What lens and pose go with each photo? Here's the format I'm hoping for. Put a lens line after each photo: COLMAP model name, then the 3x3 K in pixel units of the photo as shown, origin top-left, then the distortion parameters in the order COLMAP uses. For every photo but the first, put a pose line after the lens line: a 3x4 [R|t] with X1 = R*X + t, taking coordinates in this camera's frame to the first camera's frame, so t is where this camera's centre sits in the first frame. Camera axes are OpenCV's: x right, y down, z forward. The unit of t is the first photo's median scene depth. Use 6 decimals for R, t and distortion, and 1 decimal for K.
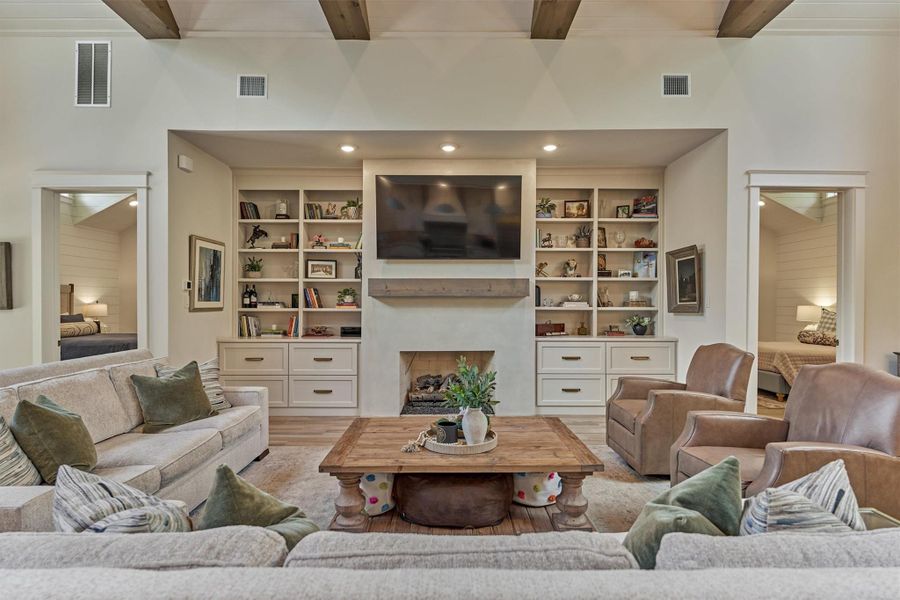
lens RADIAL K [[461.9, 0, 447.5], [0, 461.9, 300.5], [0, 0, 1]] dist [-0.002733, -0.000147]
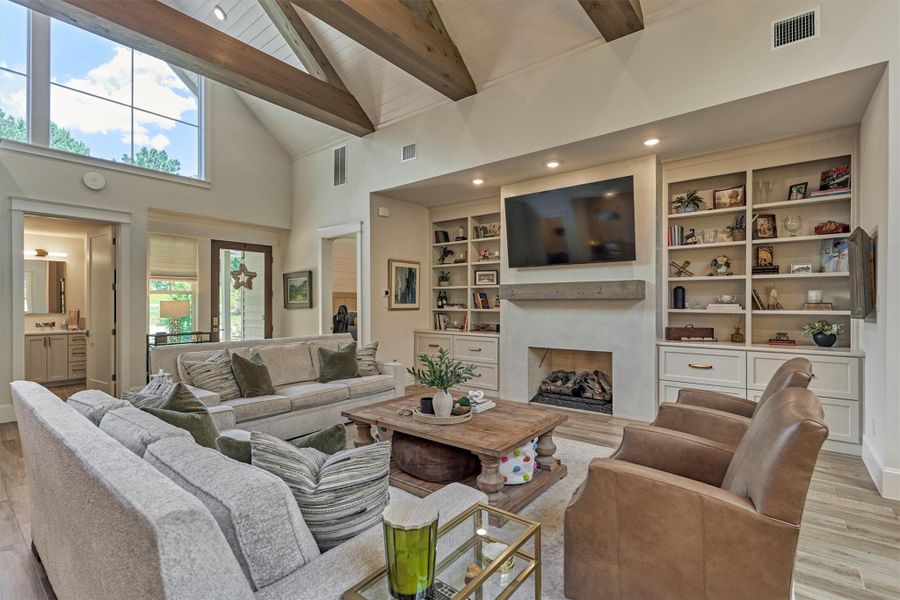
lens RADIAL K [[418.2, 0, 453.1], [0, 418.2, 301.9], [0, 0, 1]] dist [-0.001098, -0.000305]
pose [[0.782754, -0.002899, -0.622325, 0.373217], [0.003297, 0.999994, -0.000510, -0.001994], [0.622323, -0.001653, 0.782759, 0.059356]]
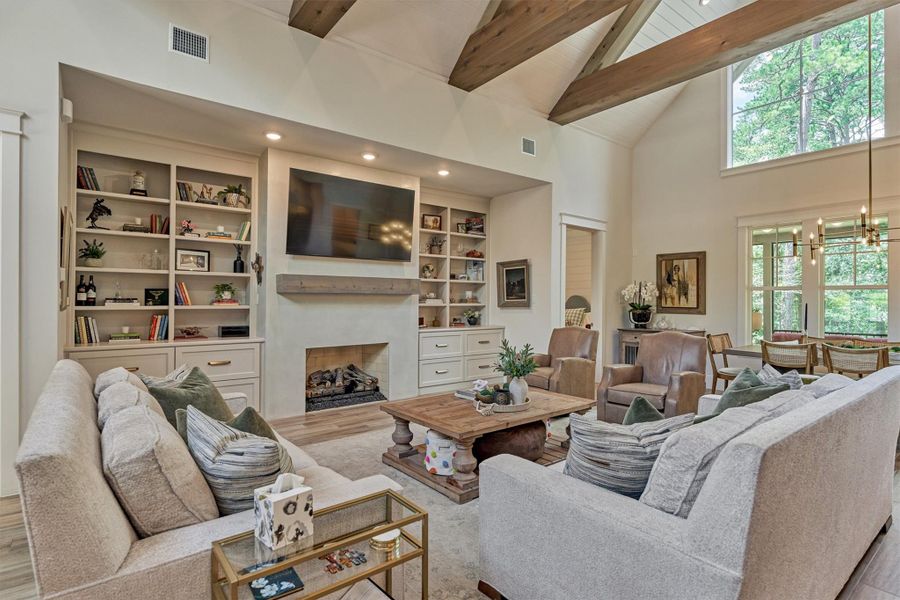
lens RADIAL K [[461.4, 0, 449.8], [0, 461.4, 297.1], [0, 0, 1]] dist [0.001366, 0.000606]
pose [[0.784493, 0.005945, 0.620109, -0.442663], [-0.004184, 0.999982, -0.004293, 0.002569], [-0.620123, 0.000774, 0.784504, 0.029179]]
